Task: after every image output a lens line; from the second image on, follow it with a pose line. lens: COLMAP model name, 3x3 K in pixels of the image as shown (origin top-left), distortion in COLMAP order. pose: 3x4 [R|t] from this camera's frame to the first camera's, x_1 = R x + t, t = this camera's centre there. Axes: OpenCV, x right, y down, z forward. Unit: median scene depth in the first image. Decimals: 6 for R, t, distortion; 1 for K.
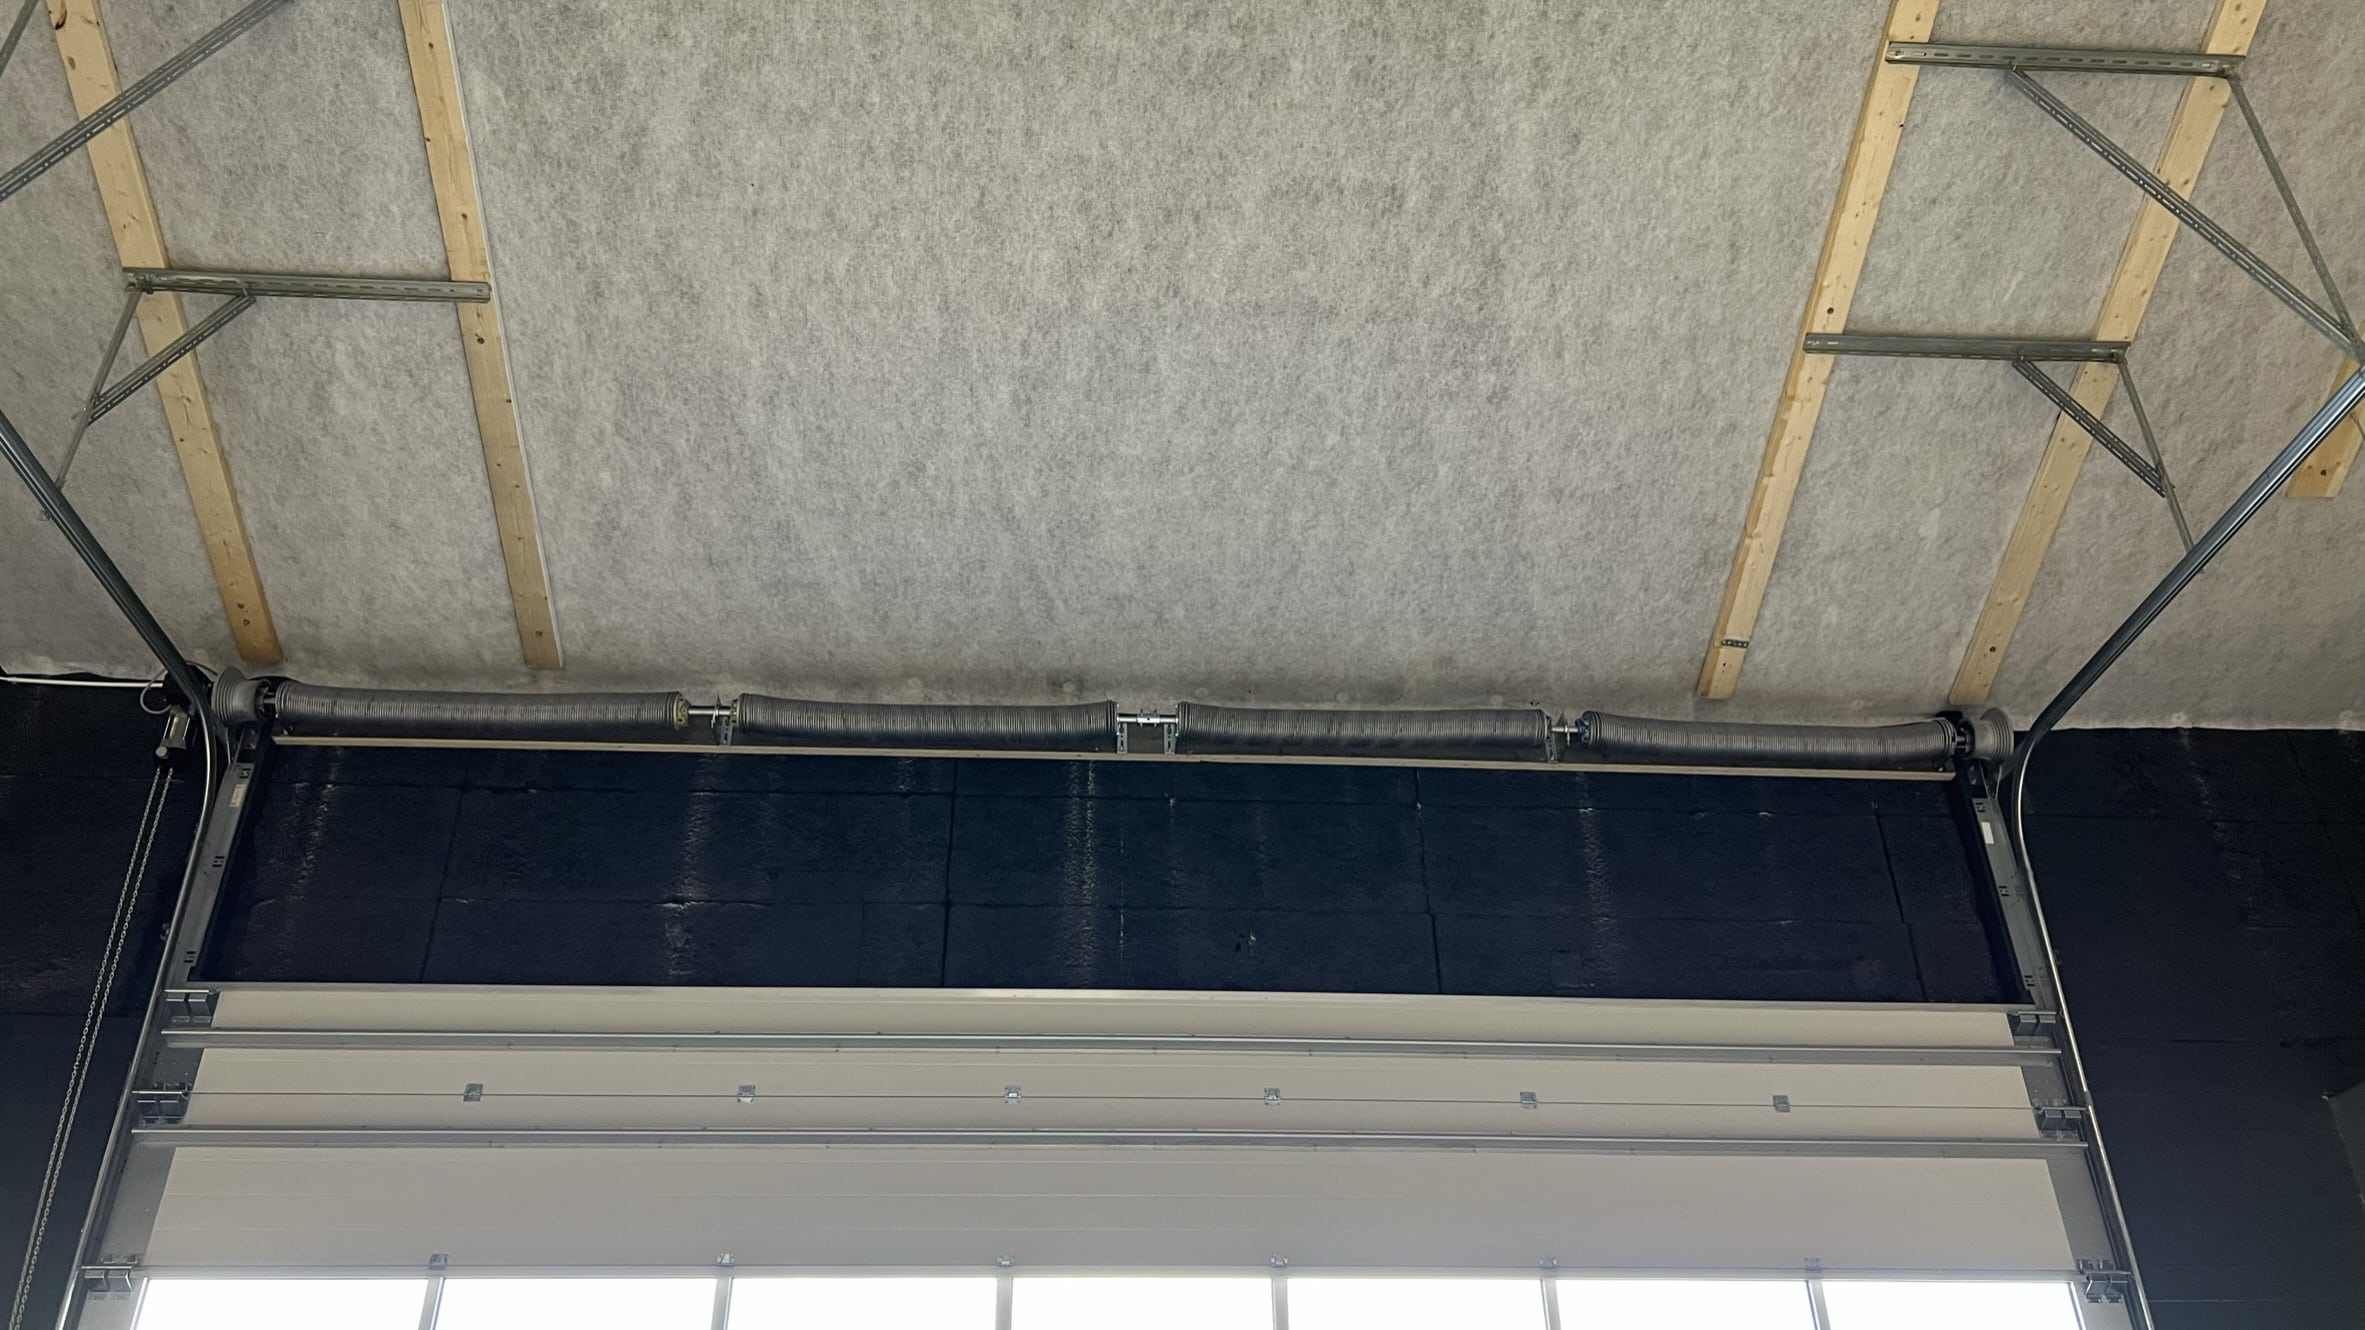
lens RADIAL K [[1846.9, 0, 1182.5], [0, 1846.9, 665.0], [0, 0, 1]] dist [0.056085, -0.000593]
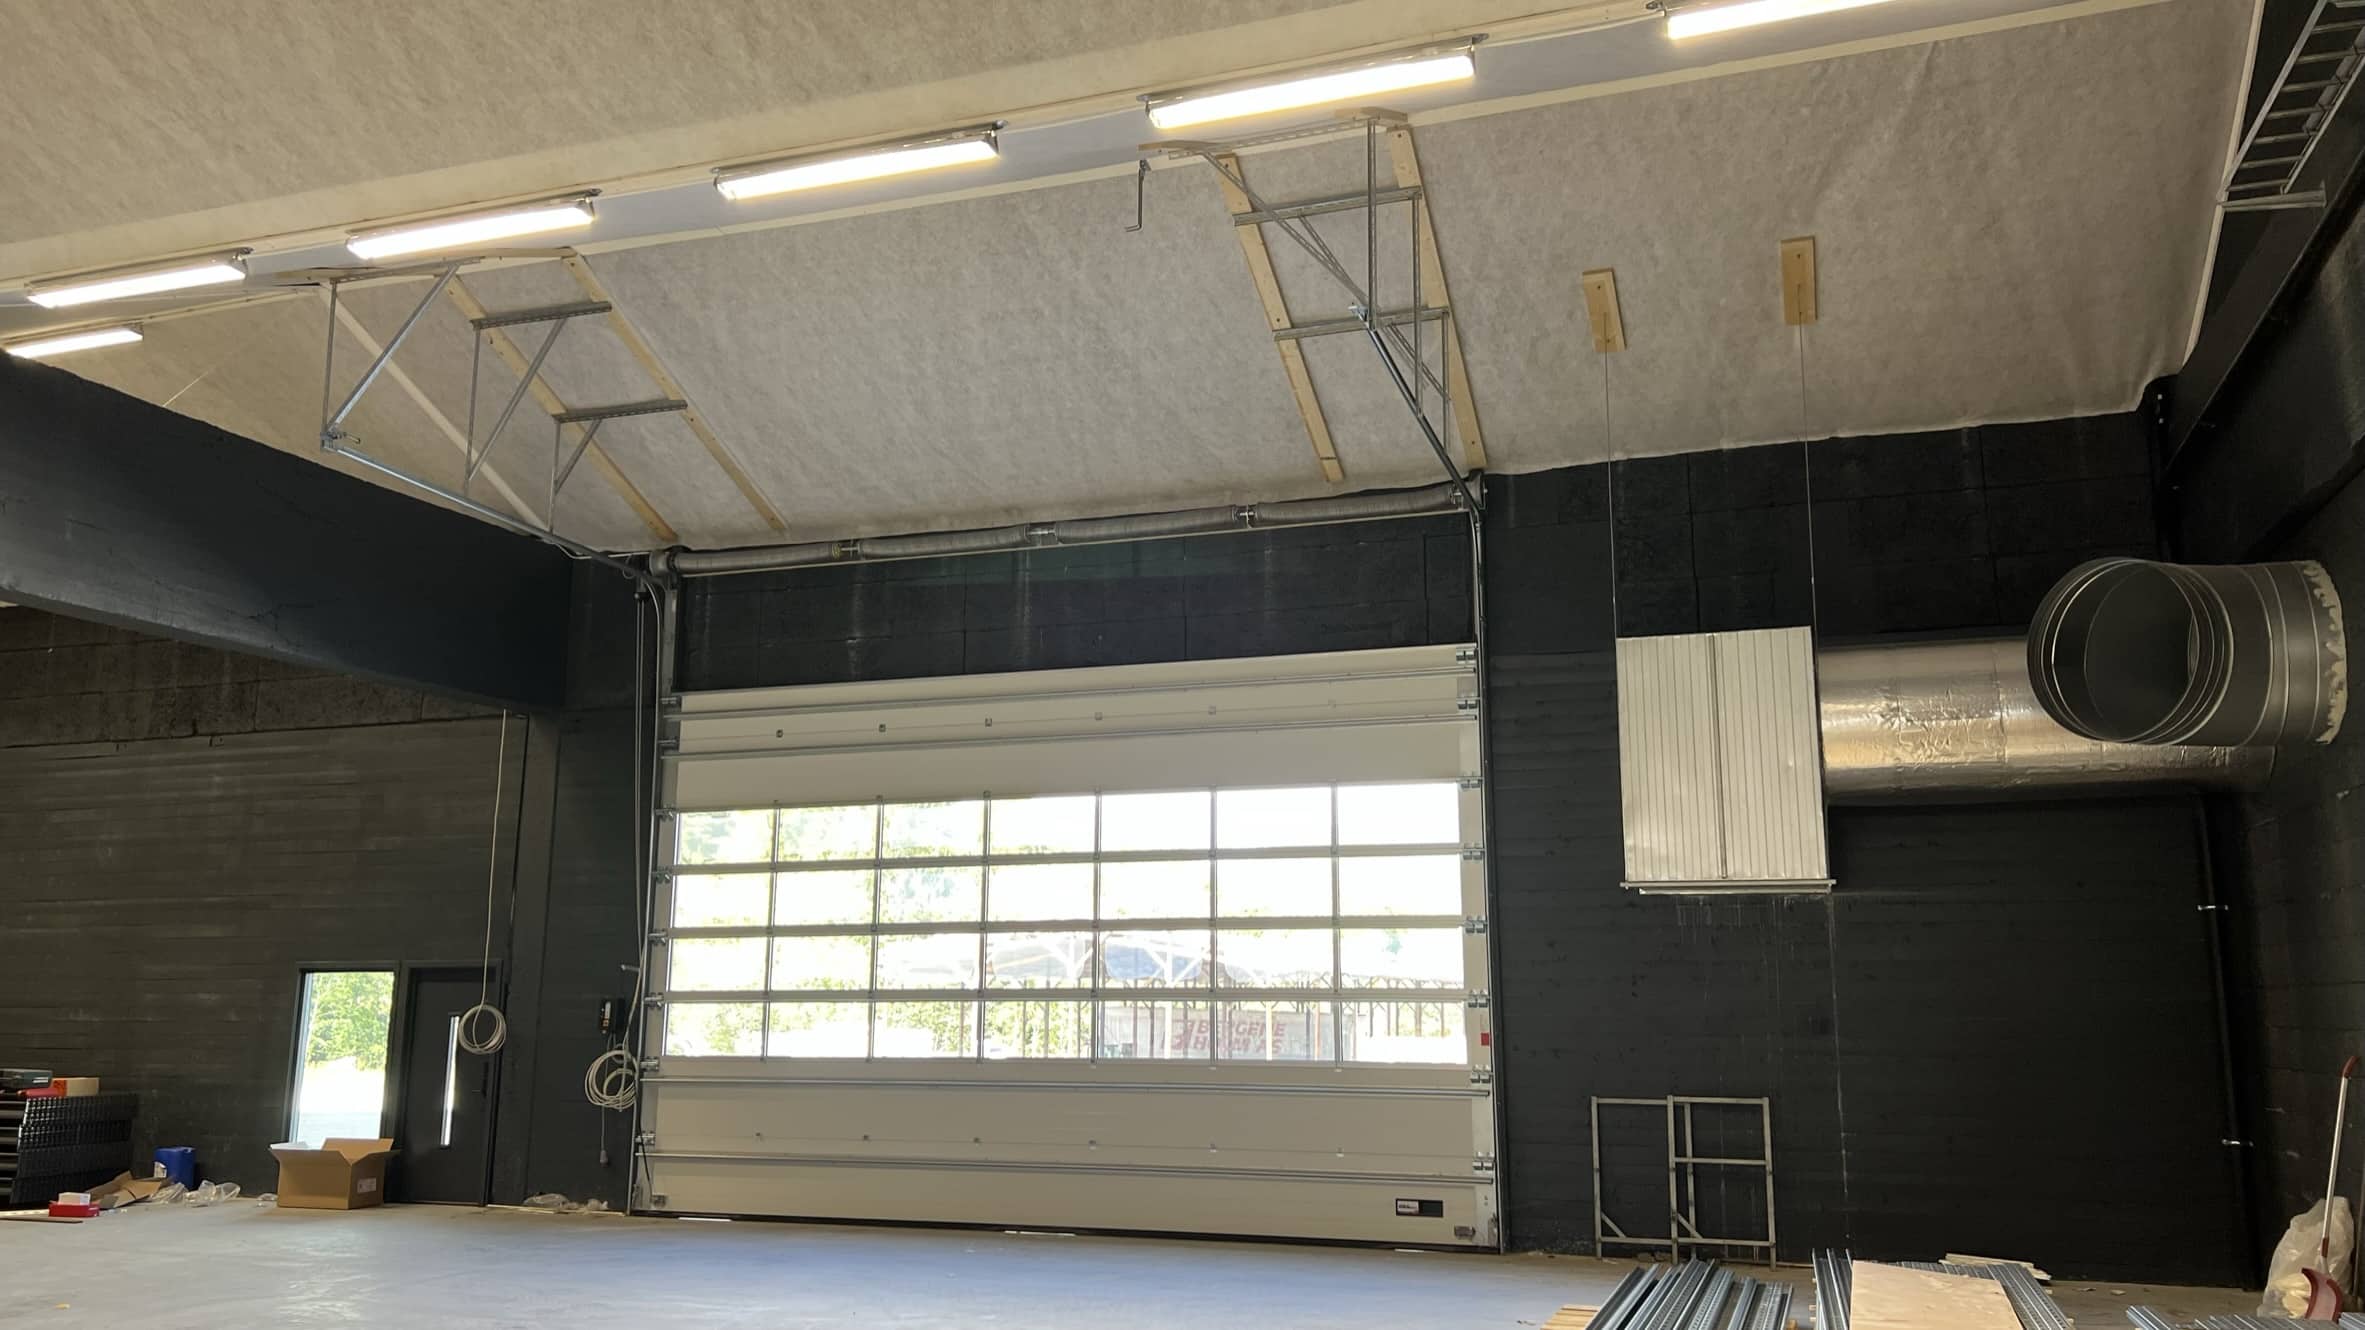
lens RADIAL K [[1846.9, 0, 1182.5], [0, 1846.9, 665.0], [0, 0, 1]] dist [0.056085, -0.000593]
pose [[0.920387, -0.057412, -0.386770, 0.965227], [0.189195, 0.931047, 0.312019, -0.469712], [0.342188, -0.360354, 0.867786, -0.784399]]
